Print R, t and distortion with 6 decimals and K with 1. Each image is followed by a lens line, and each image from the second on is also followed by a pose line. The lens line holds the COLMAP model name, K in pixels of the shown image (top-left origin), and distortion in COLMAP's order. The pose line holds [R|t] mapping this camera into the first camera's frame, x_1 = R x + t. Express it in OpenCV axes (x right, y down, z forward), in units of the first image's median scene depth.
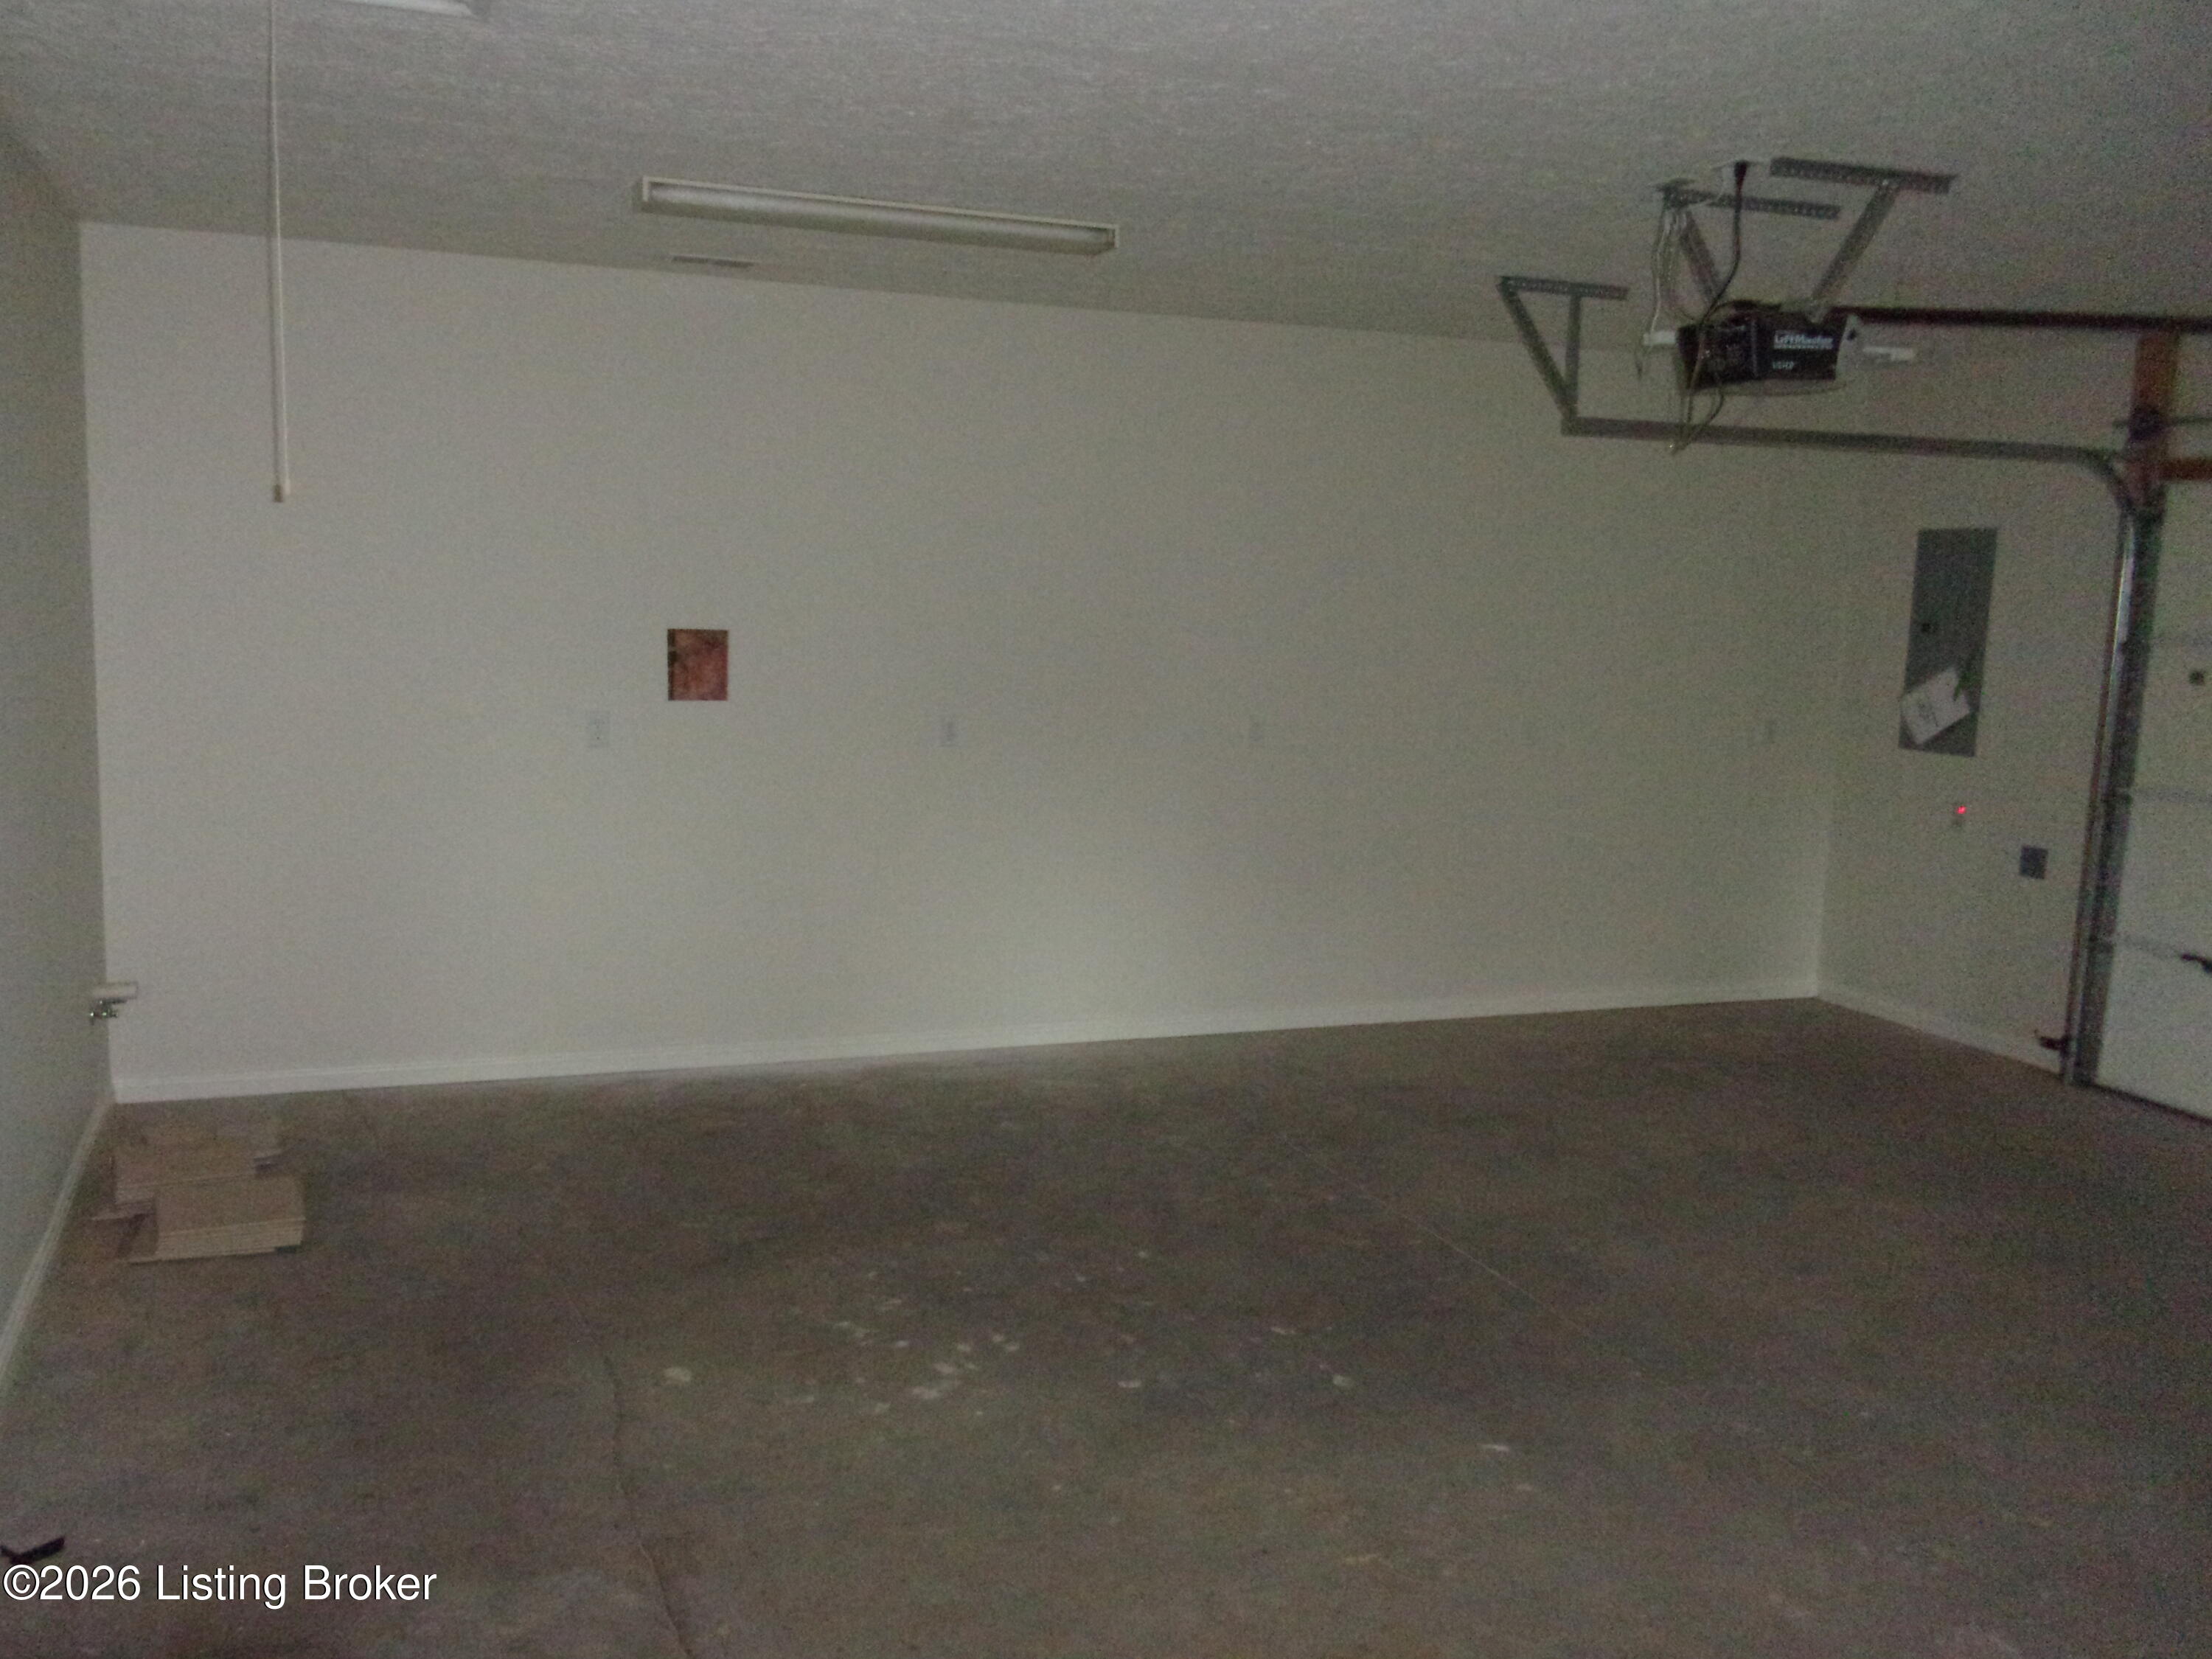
lens RADIAL K [[1850.3, 0, 1024.4], [0, 1850.3, 819.0], [0, 0, 1]] dist [0.017633, 0.001506]
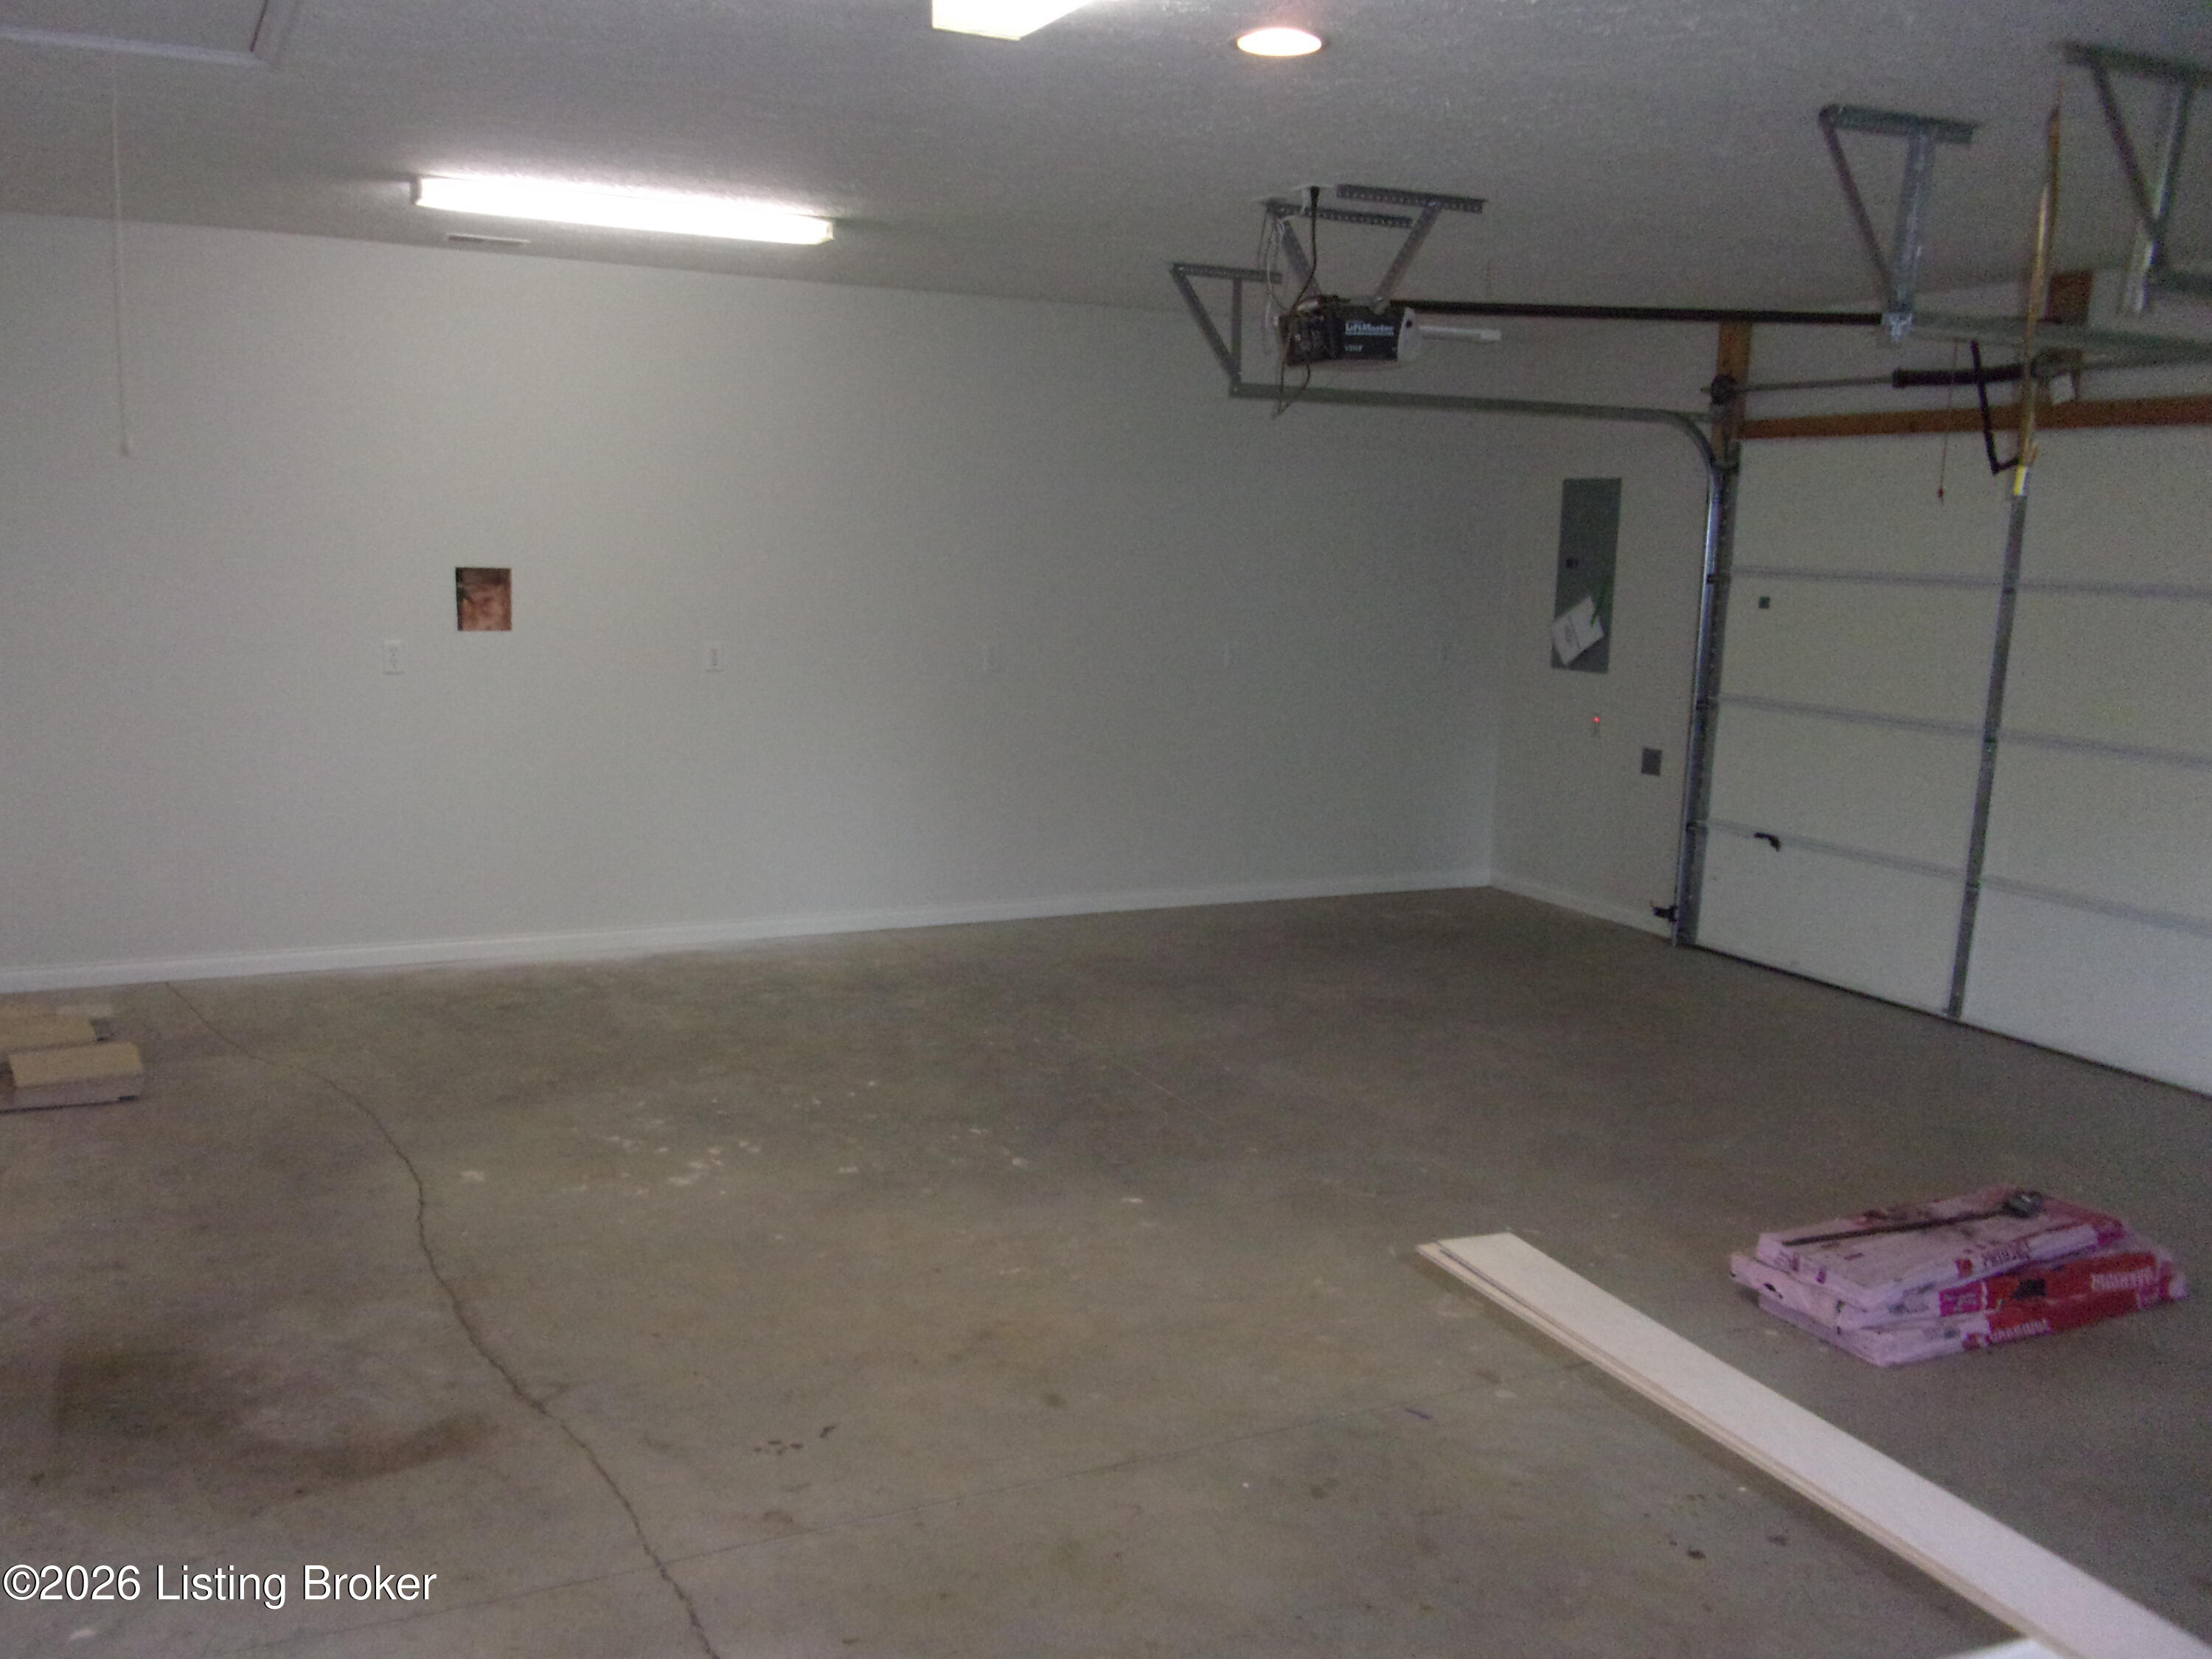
lens RADIAL K [[1838.6, 0, 1056.7], [0, 1838.6, 836.1], [0, 0, 1]] dist [0.019677, -0.004906]
pose [[0.993536, -0.021207, 0.111515, 0.044203], [0.017065, 0.999133, 0.037972, 0.025483], [-0.112224, -0.035823, 0.993037, -0.163887]]
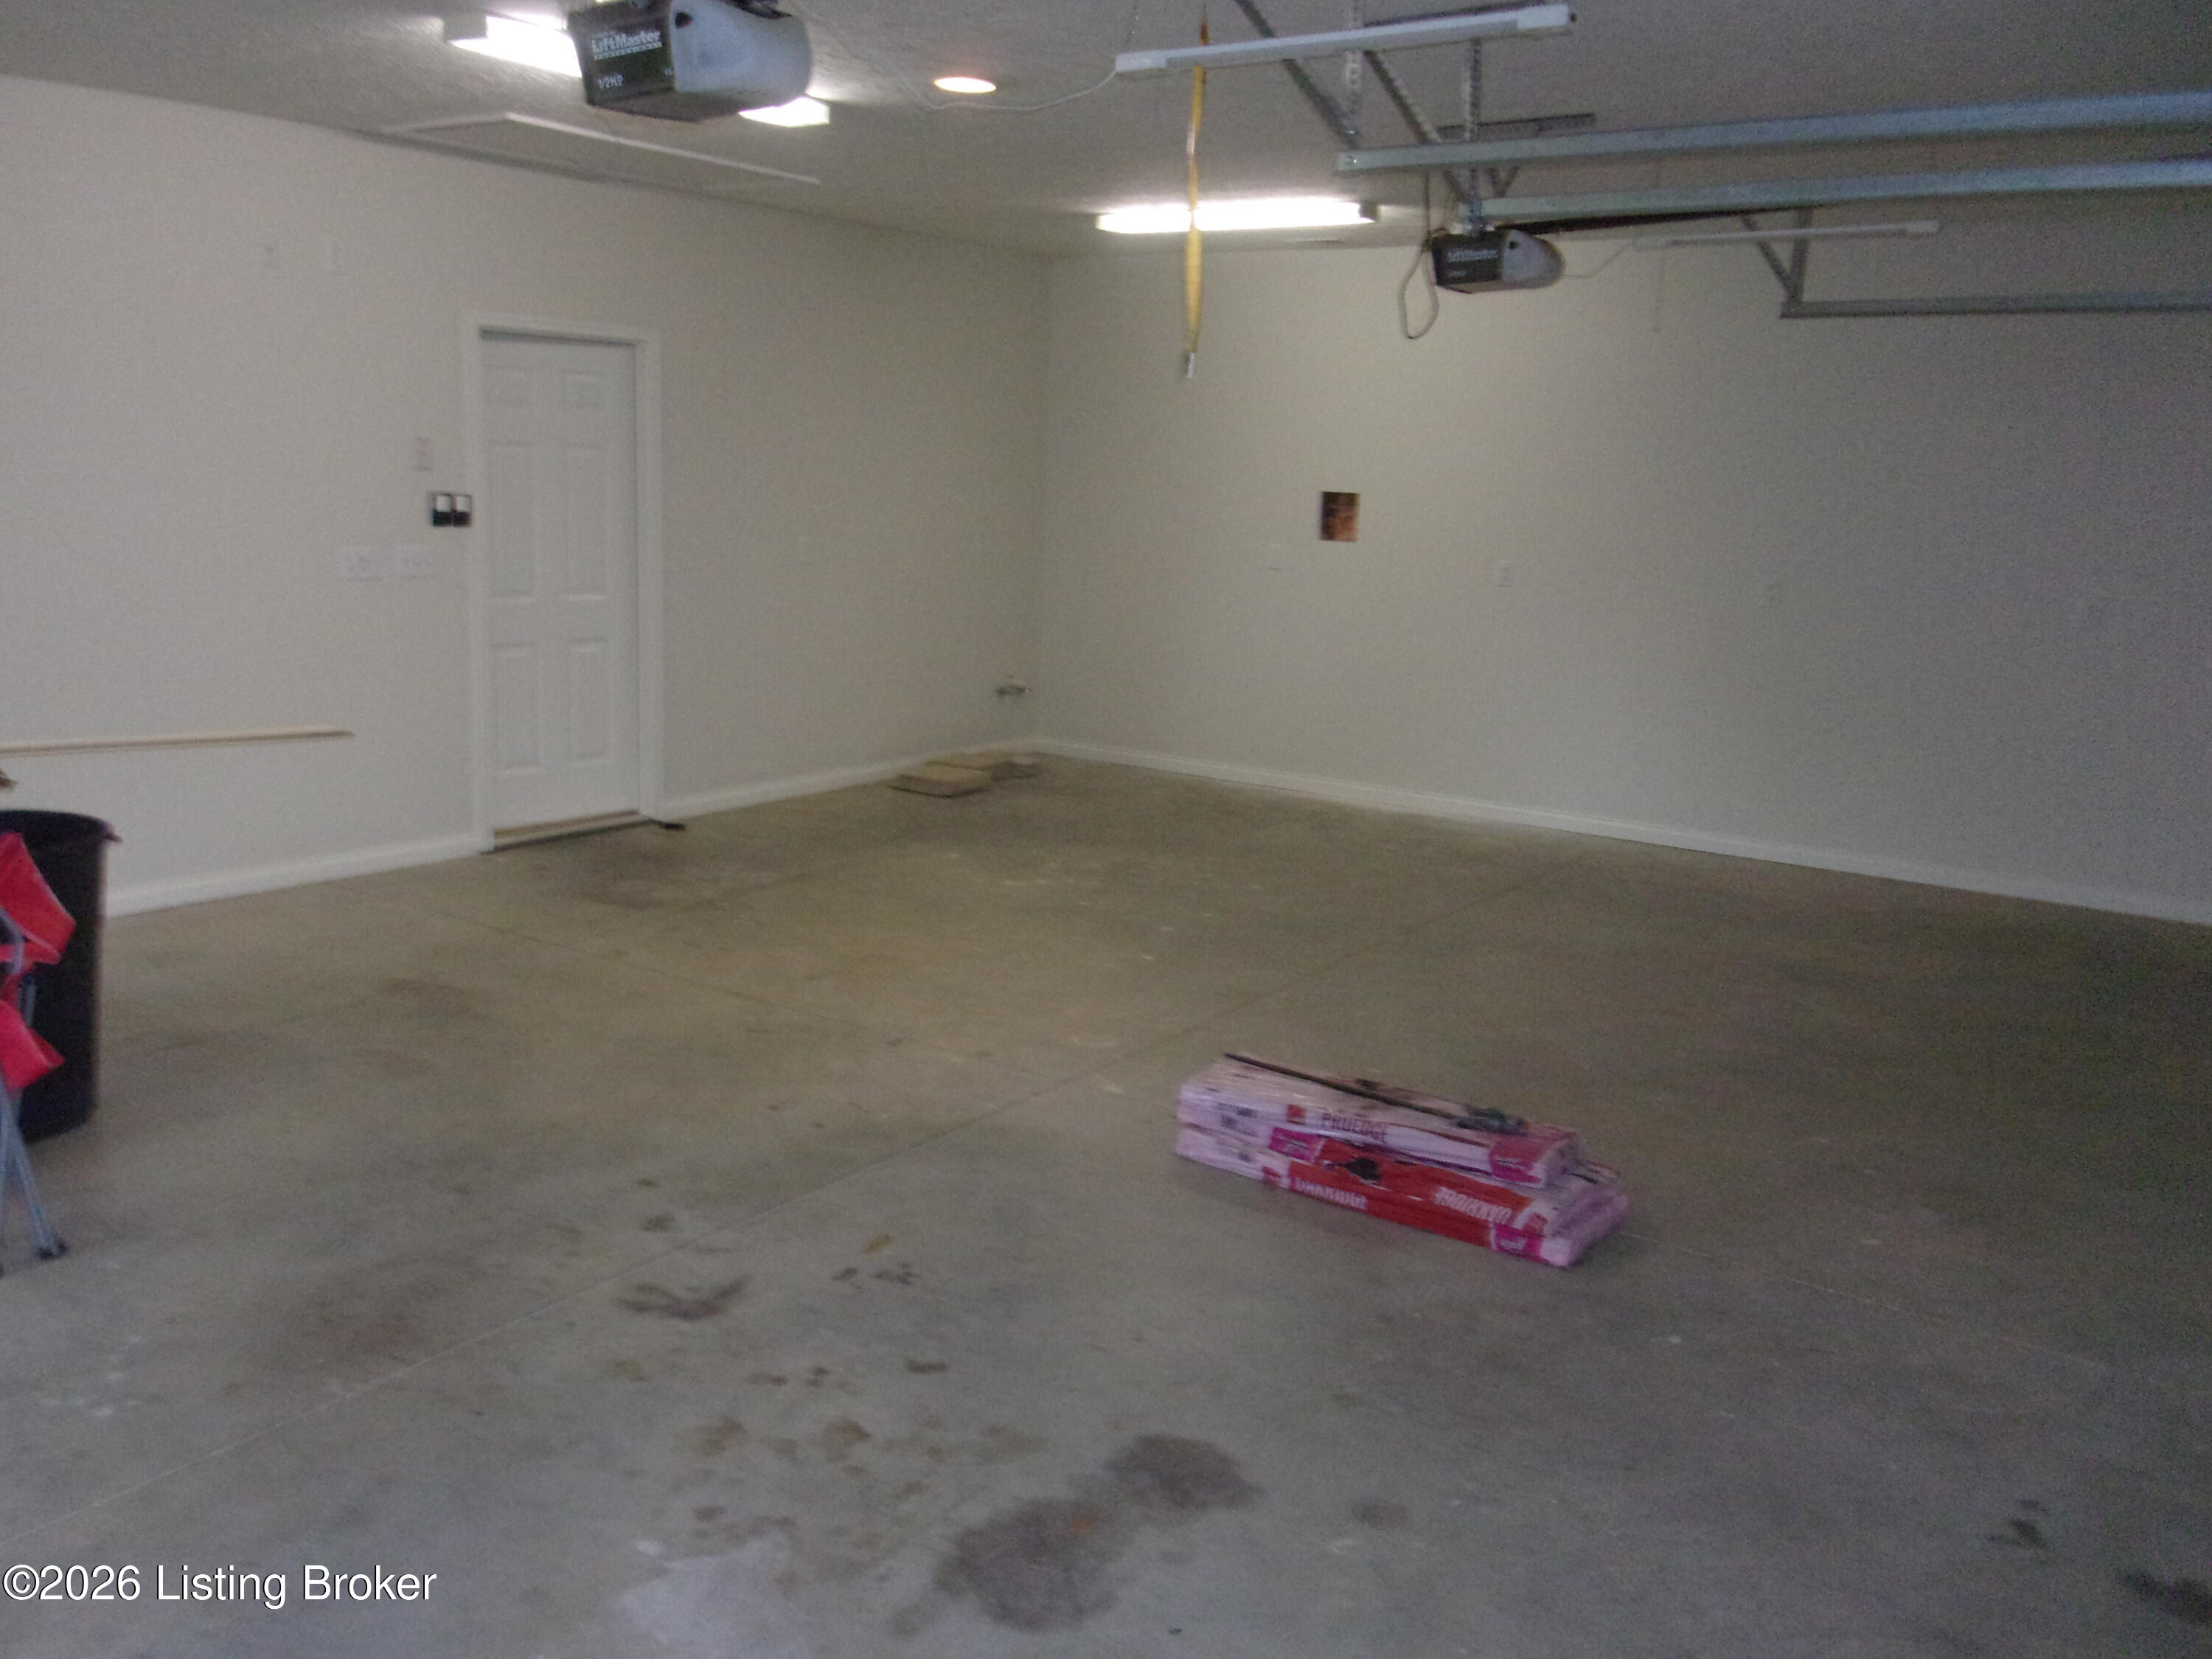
lens RADIAL K [[1838.6, 0, 1056.7], [0, 1838.6, 836.1], [0, 0, 1]] dist [0.019677, -0.004906]
pose [[0.570797, 0.154089, -0.806503, 1.011367], [-0.118851, 0.987394, 0.104534, 0.044946], [0.812444, 0.036186, 0.581916, -0.022688]]
